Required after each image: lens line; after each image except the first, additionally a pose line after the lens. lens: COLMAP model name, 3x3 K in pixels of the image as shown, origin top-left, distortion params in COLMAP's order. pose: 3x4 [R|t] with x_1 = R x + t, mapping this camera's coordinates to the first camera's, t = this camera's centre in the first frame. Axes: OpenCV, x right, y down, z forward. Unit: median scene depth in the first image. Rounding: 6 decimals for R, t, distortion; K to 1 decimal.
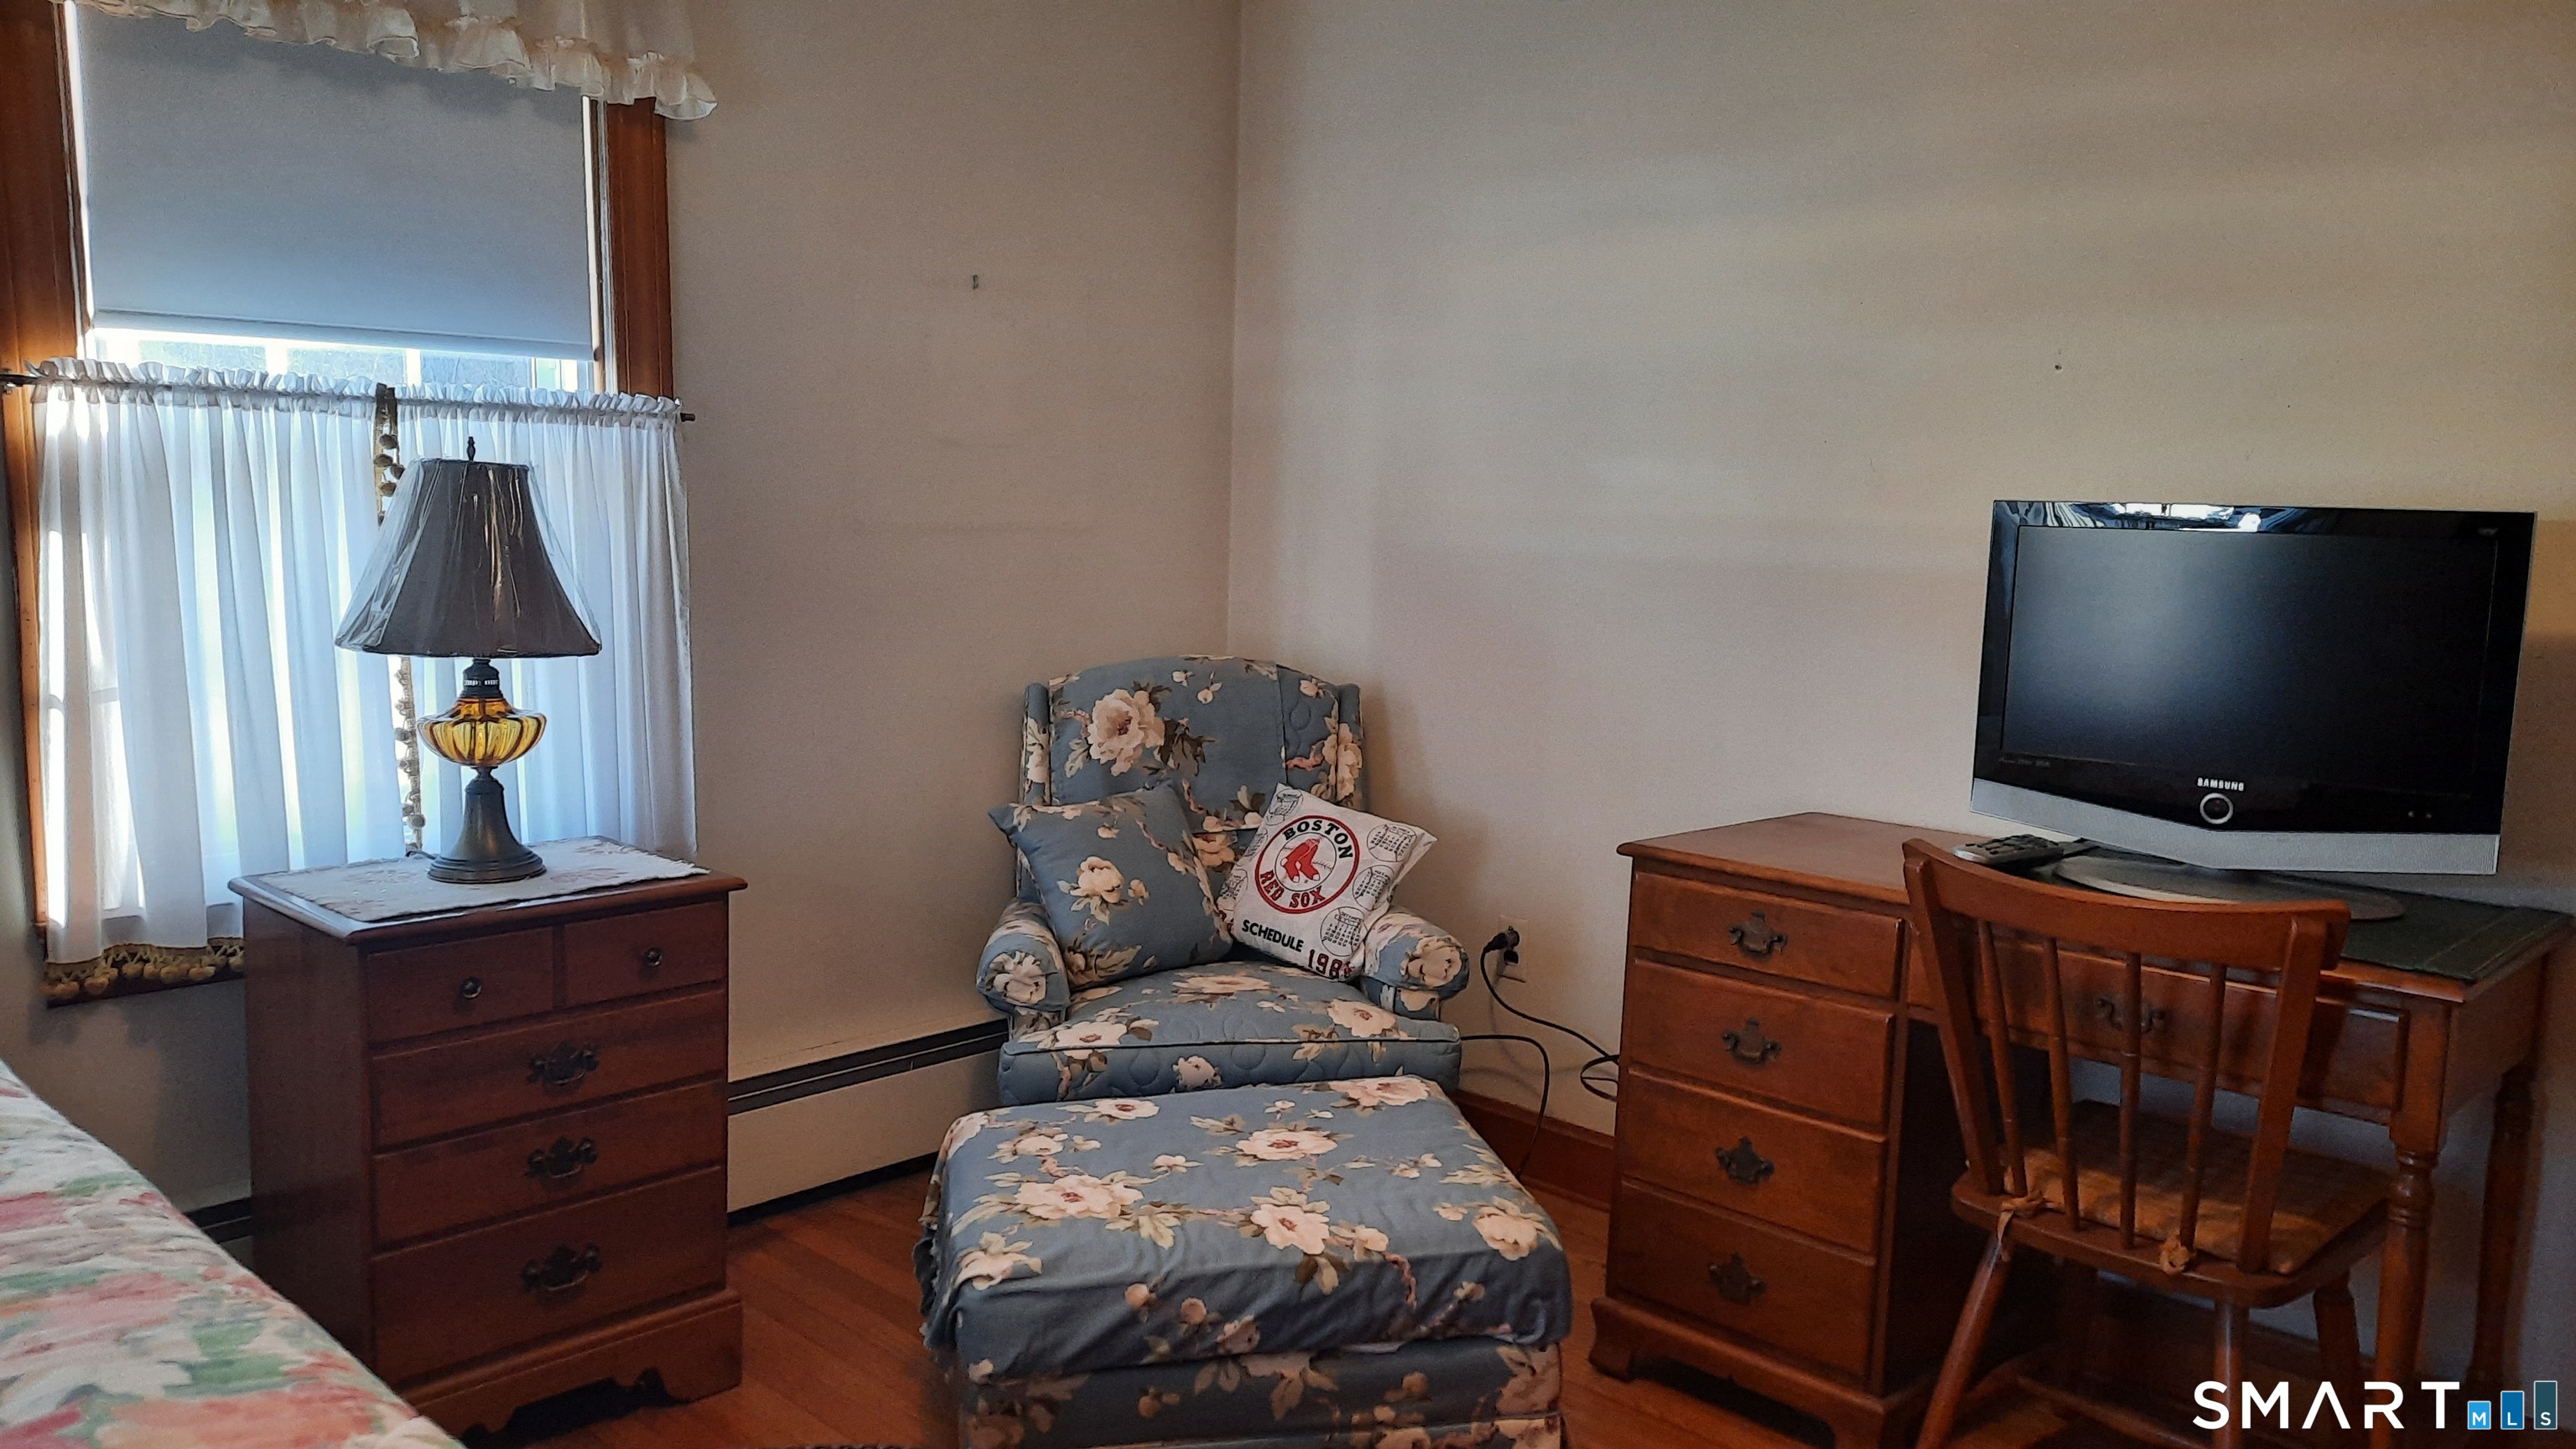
lens RADIAL K [[1873.0, 0, 1294.5], [0, 1873.0, 731.3], [0, 0, 1]] dist [0.046998, -0.007967]
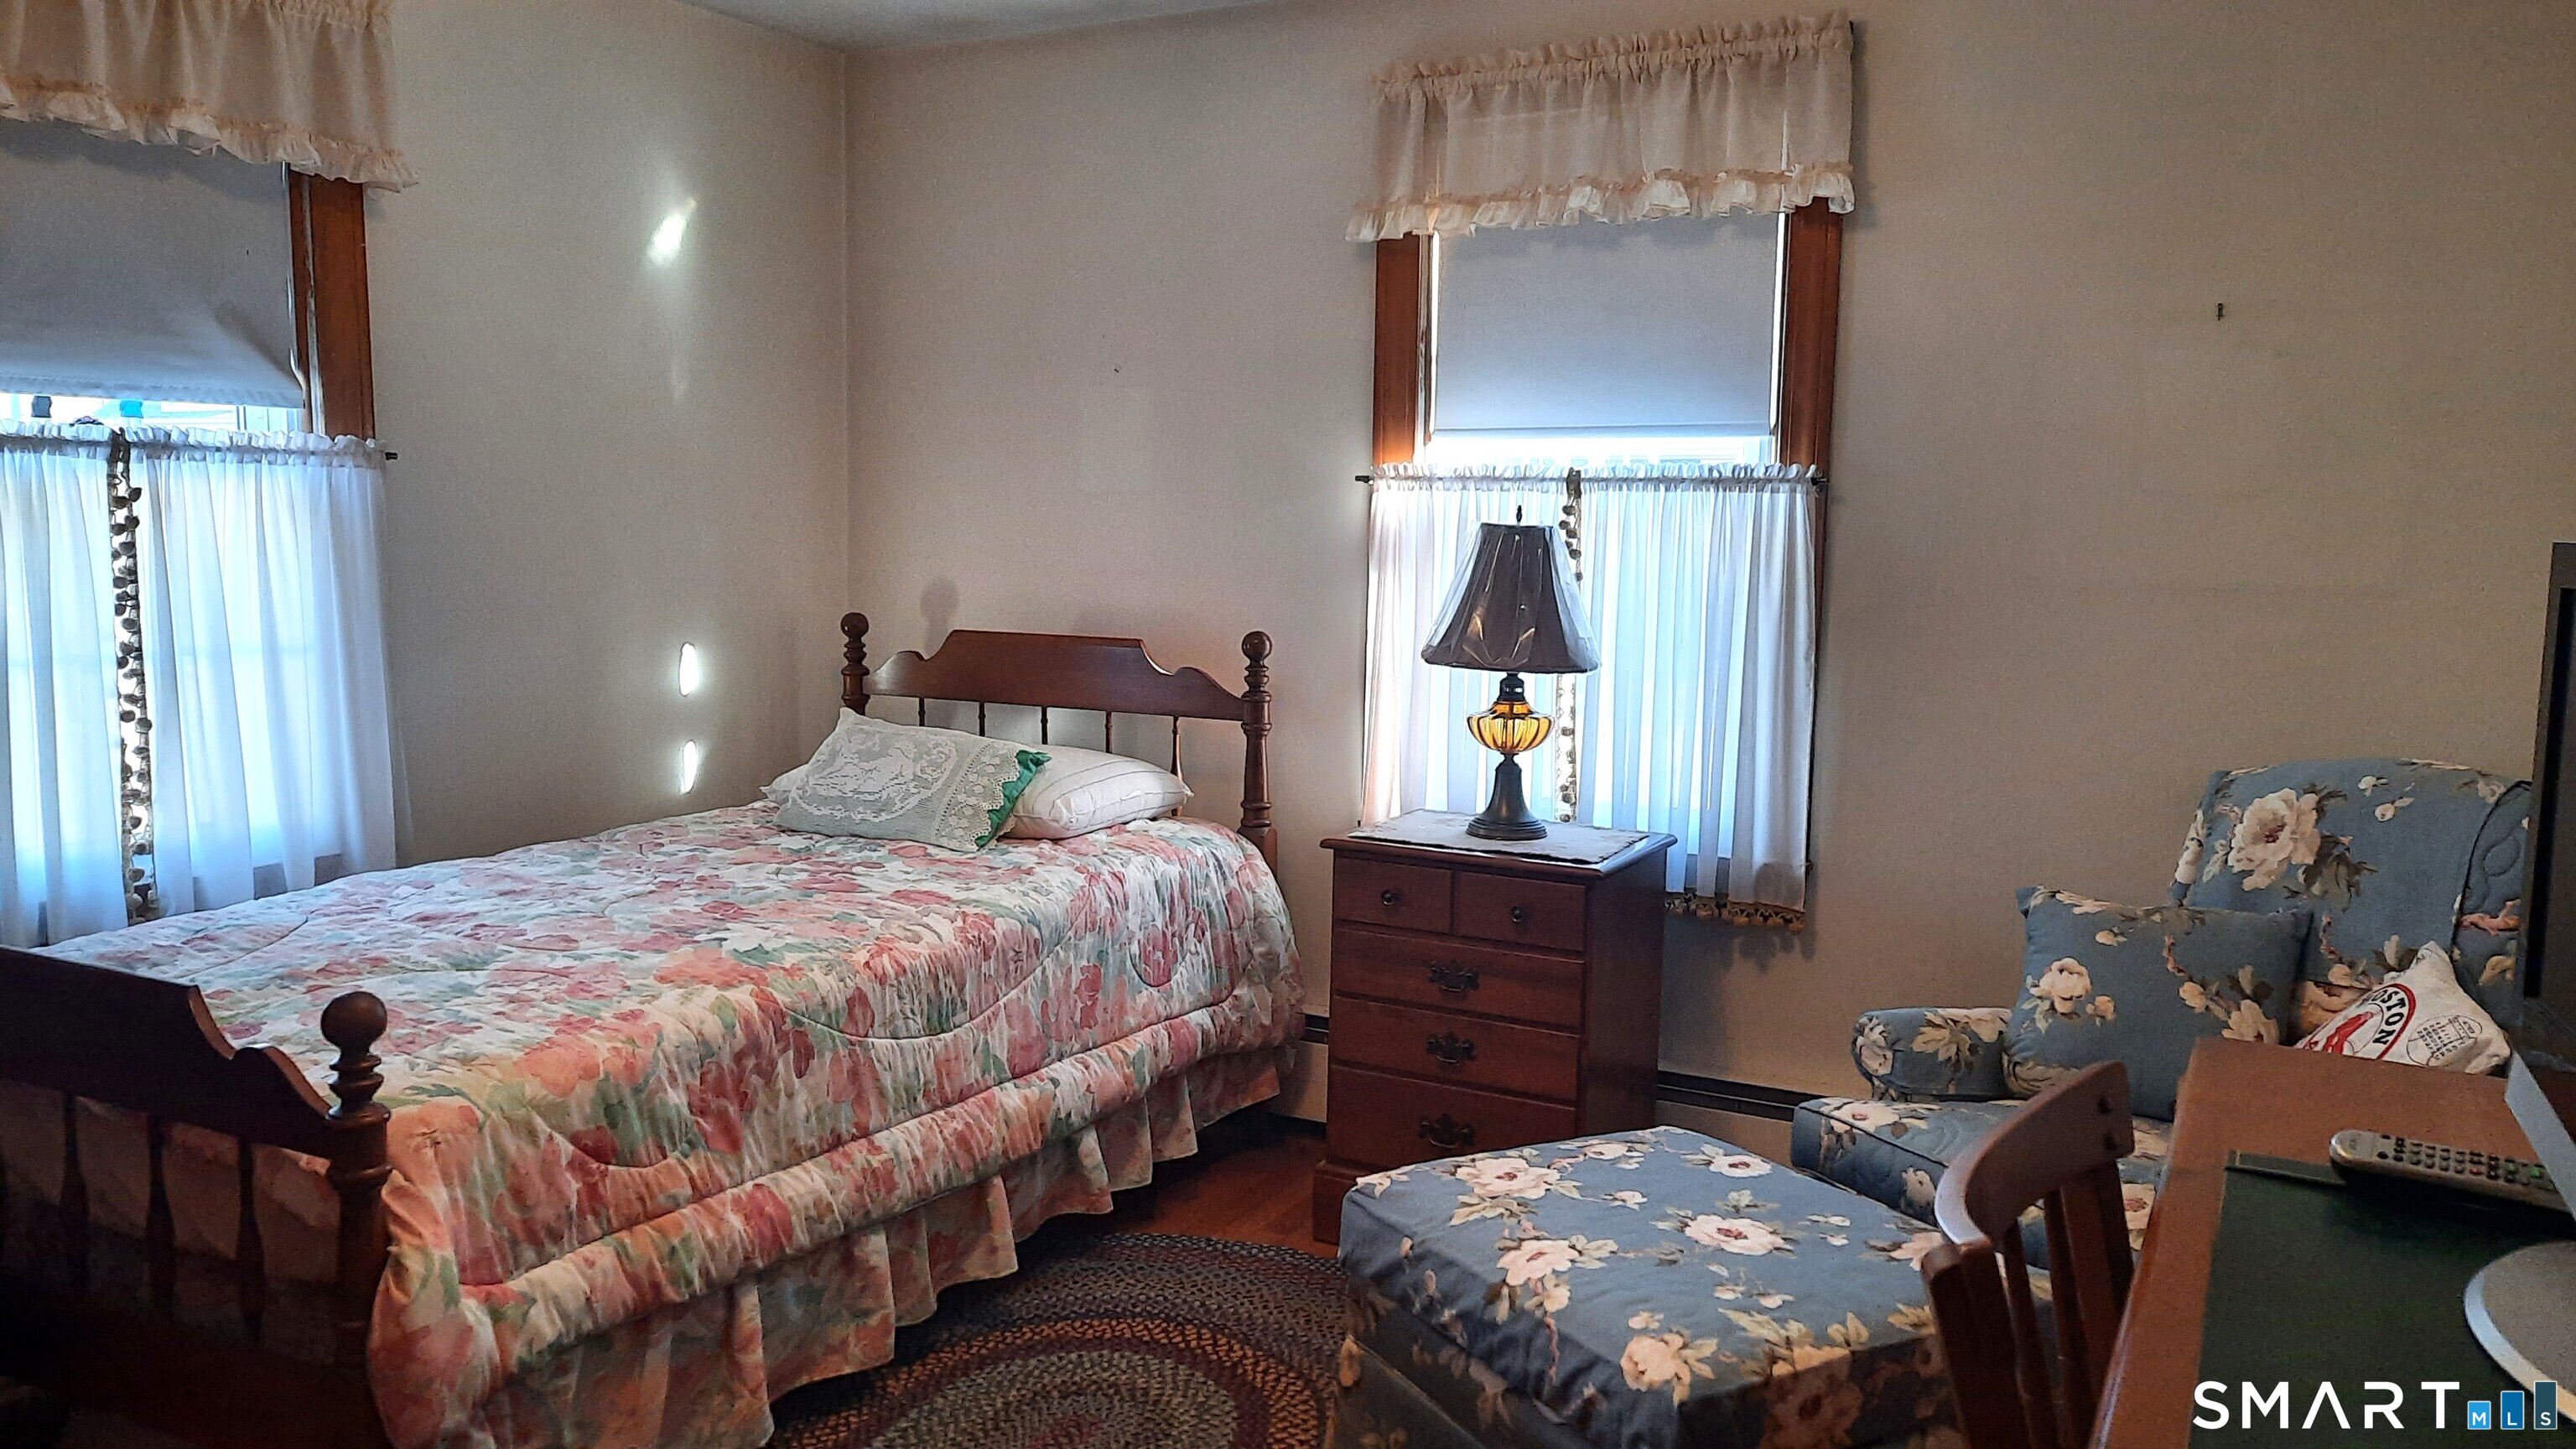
lens RADIAL K [[1873.0, 0, 1292.7], [0, 1873.0, 731.3], [0, 0, 1]] dist [0.046998, -0.007967]
pose [[0.268757, 0.091007, -0.958899, 0.775916], [-0.130805, 0.989752, 0.057273, -0.050764], [0.954285, 0.110036, 0.277907, 0.479275]]
